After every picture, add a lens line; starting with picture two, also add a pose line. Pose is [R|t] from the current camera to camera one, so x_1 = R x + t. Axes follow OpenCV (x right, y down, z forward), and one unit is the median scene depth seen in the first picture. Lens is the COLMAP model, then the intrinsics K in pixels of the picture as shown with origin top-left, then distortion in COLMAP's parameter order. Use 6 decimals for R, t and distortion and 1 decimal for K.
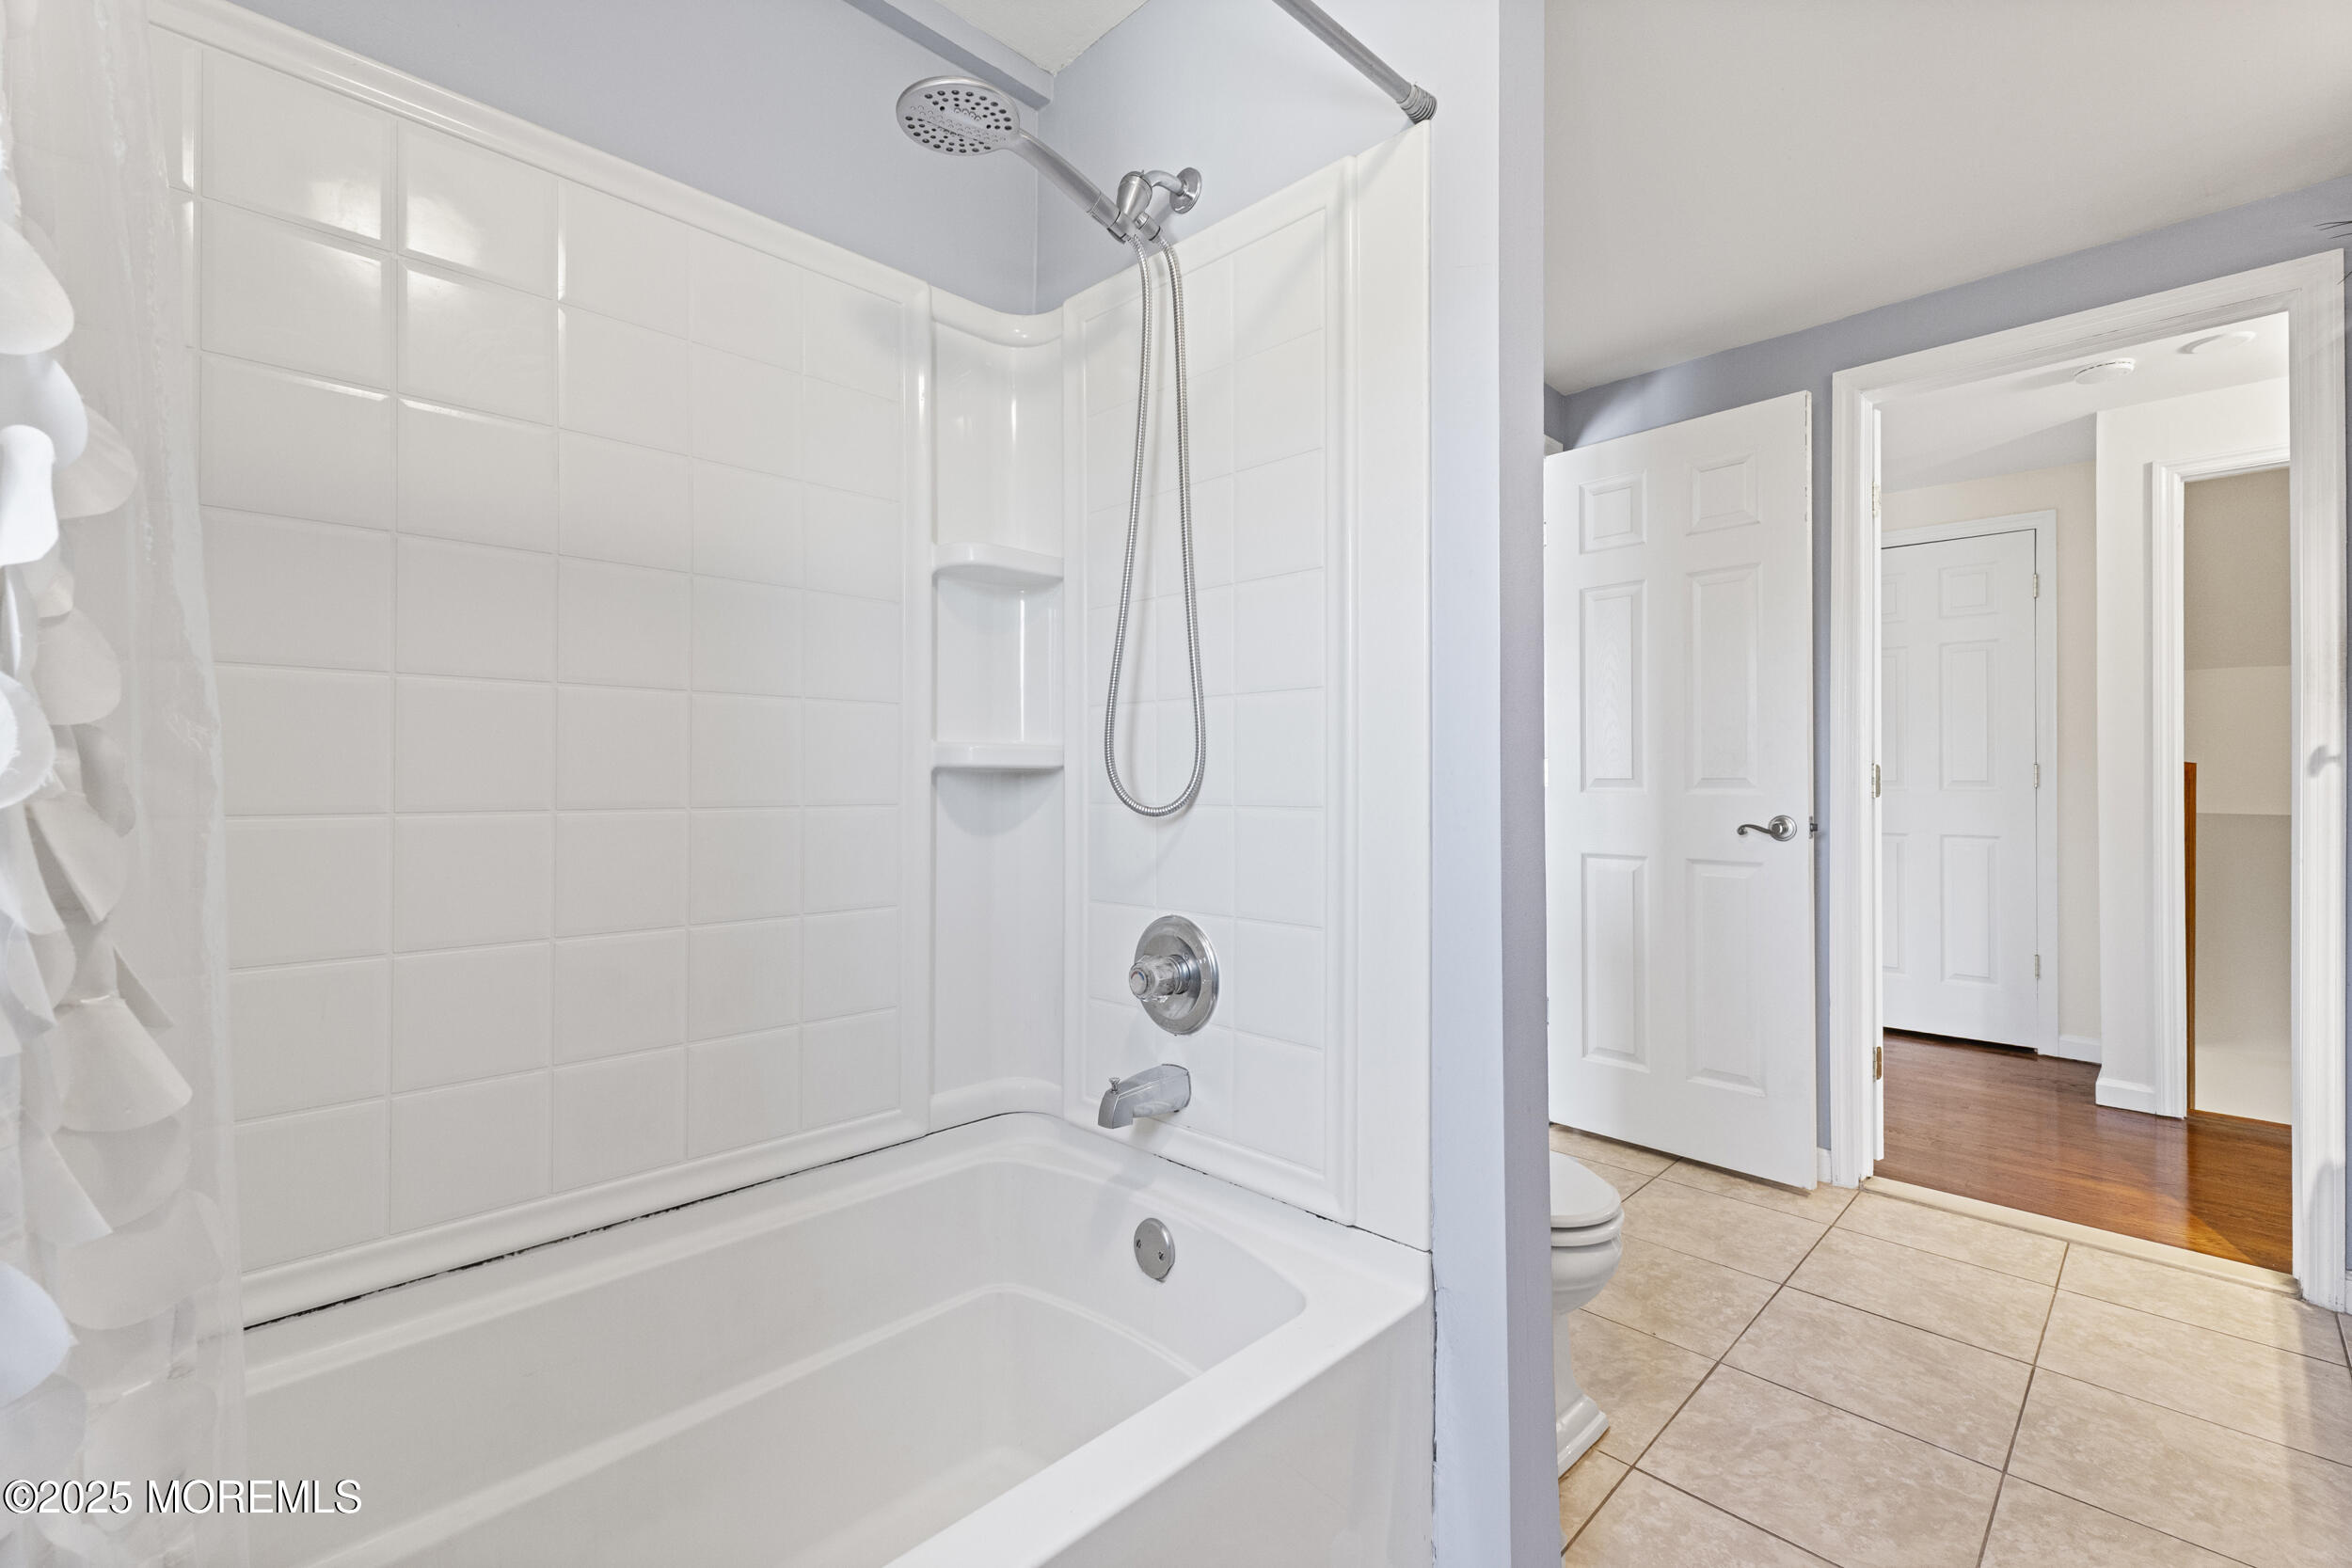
lens RADIAL K [[991.5, 0, 1176.9], [0, 991.5, 796.5], [0, 0, 1]] dist [0.008704, -0.001888]
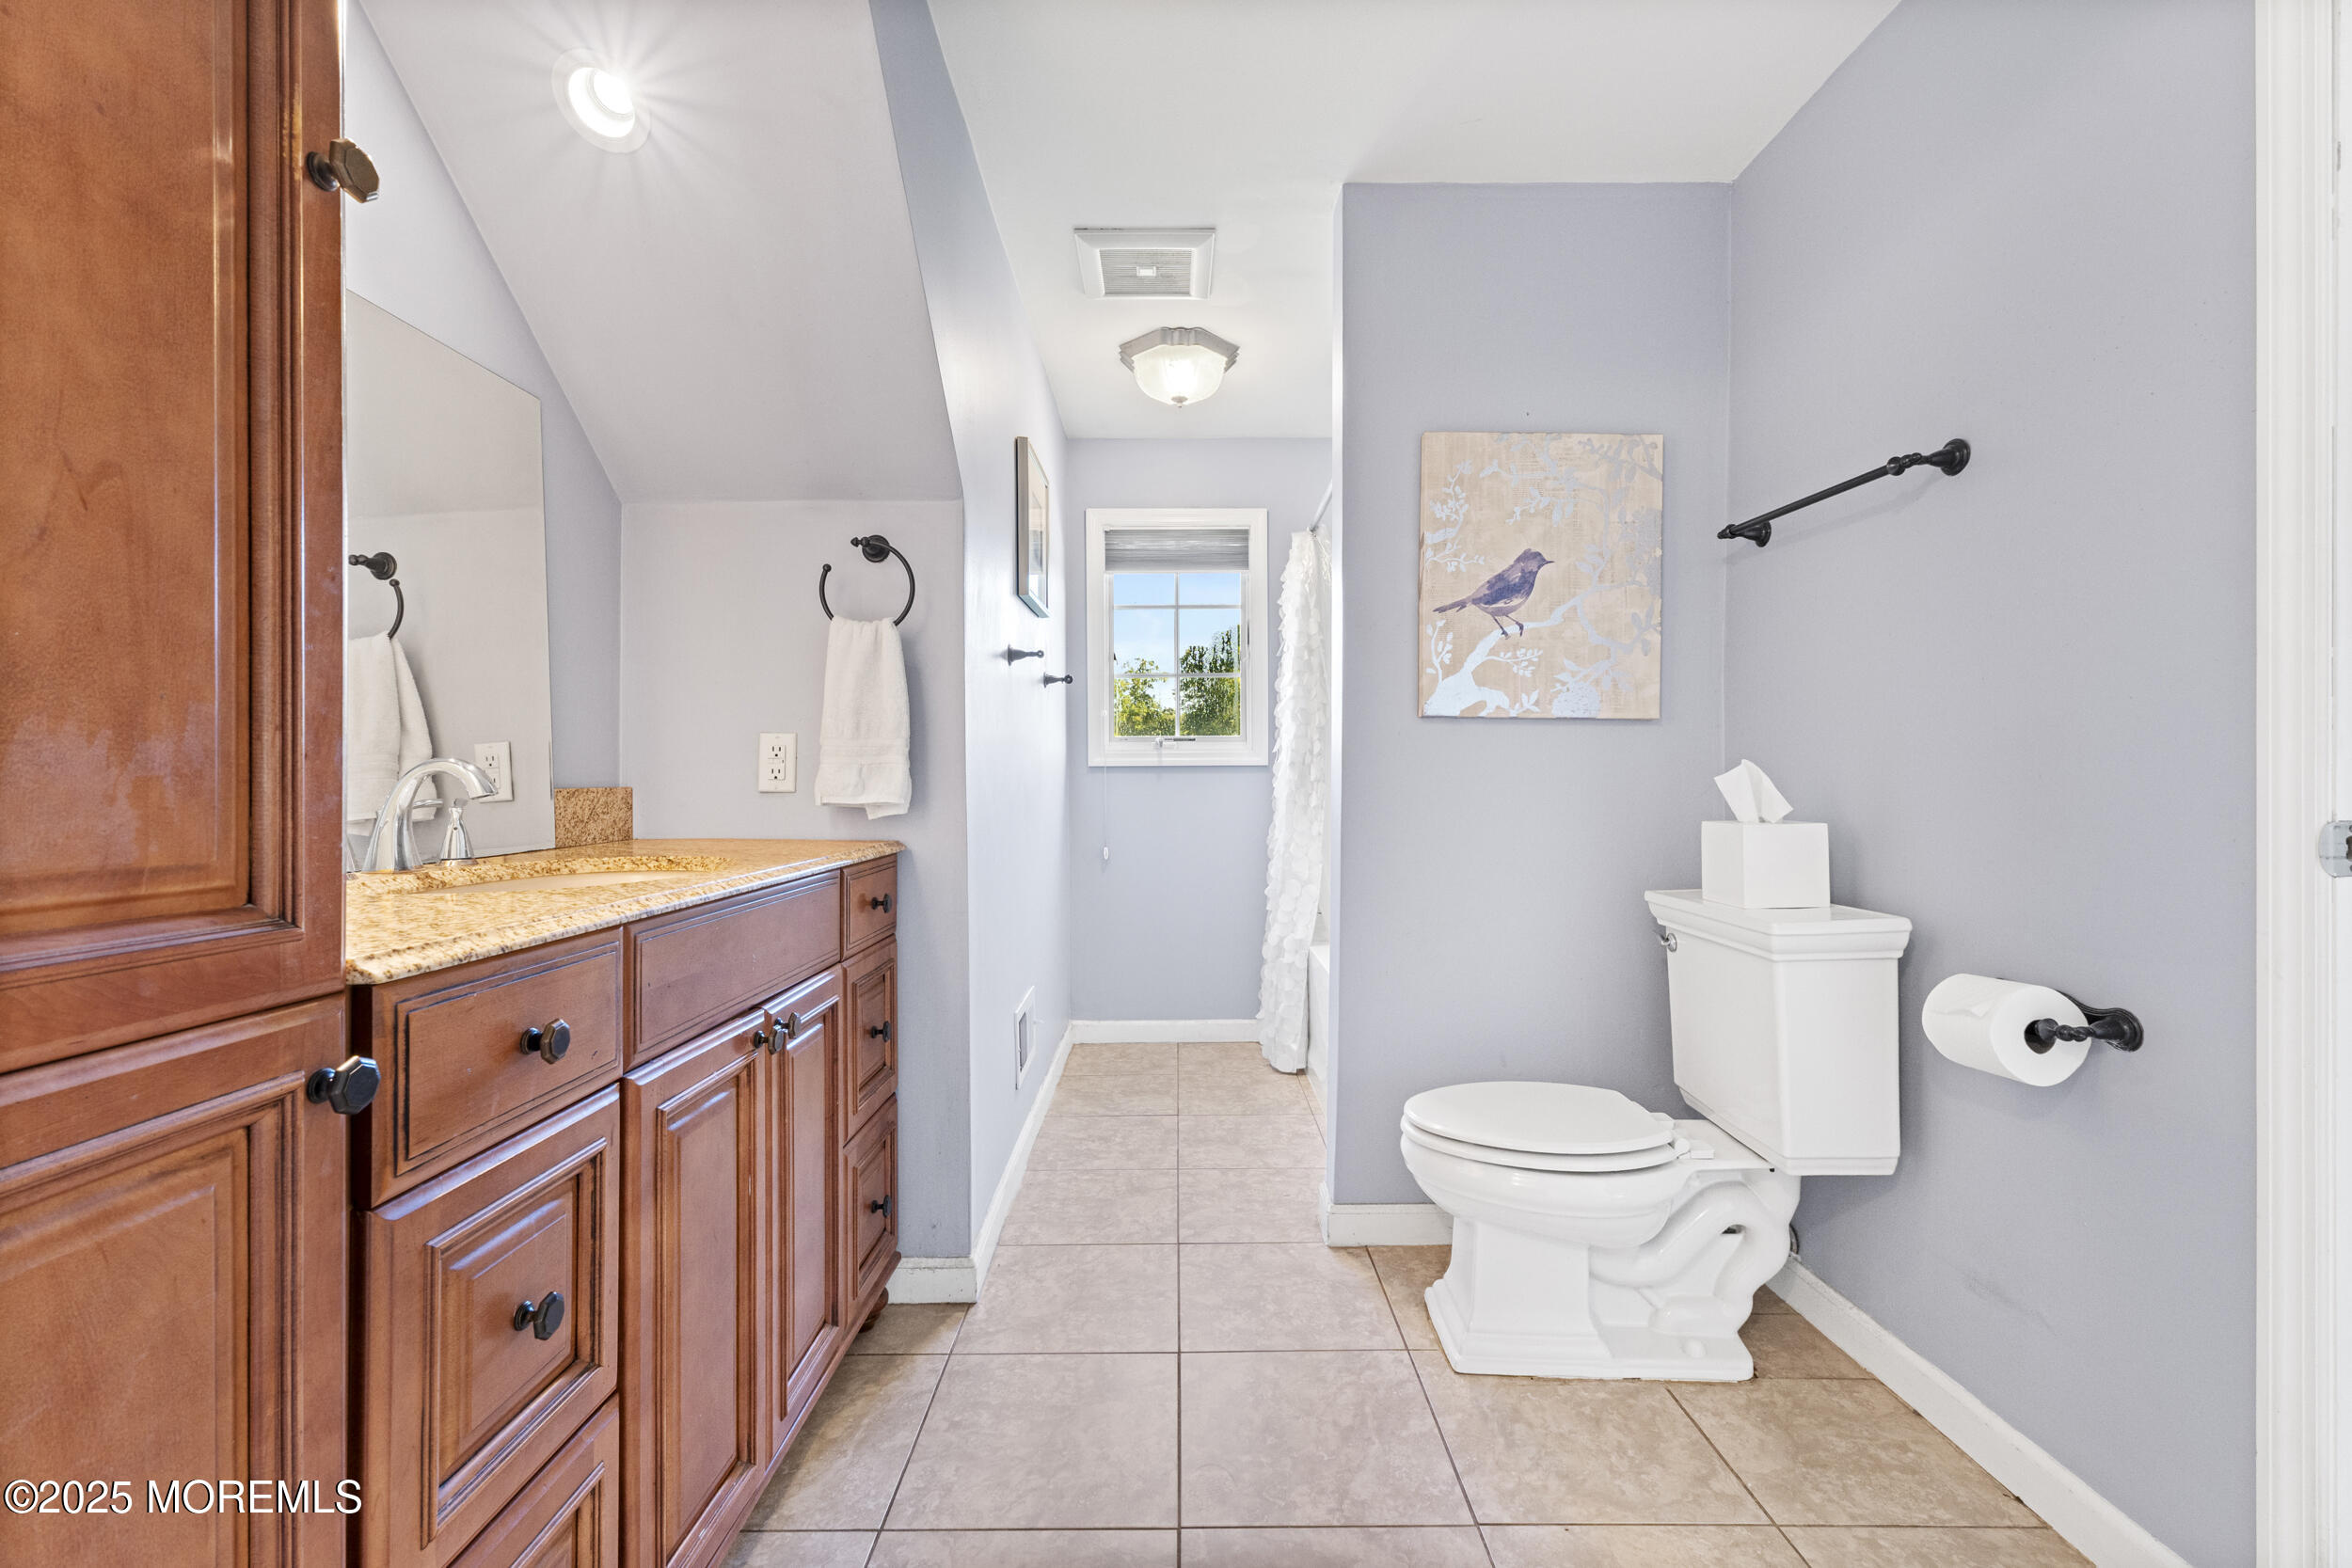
lens RADIAL K [[991.5, 0, 1181.8], [0, 991.5, 788.5], [0, 0, 1]] dist [0.008704, -0.001888]
pose [[-0.703951, -0.002981, -0.710242, 1.393275], [-0.000020, 0.999991, -0.004178, 0.030983], [0.710249, -0.002926, -0.703945, 1.555415]]
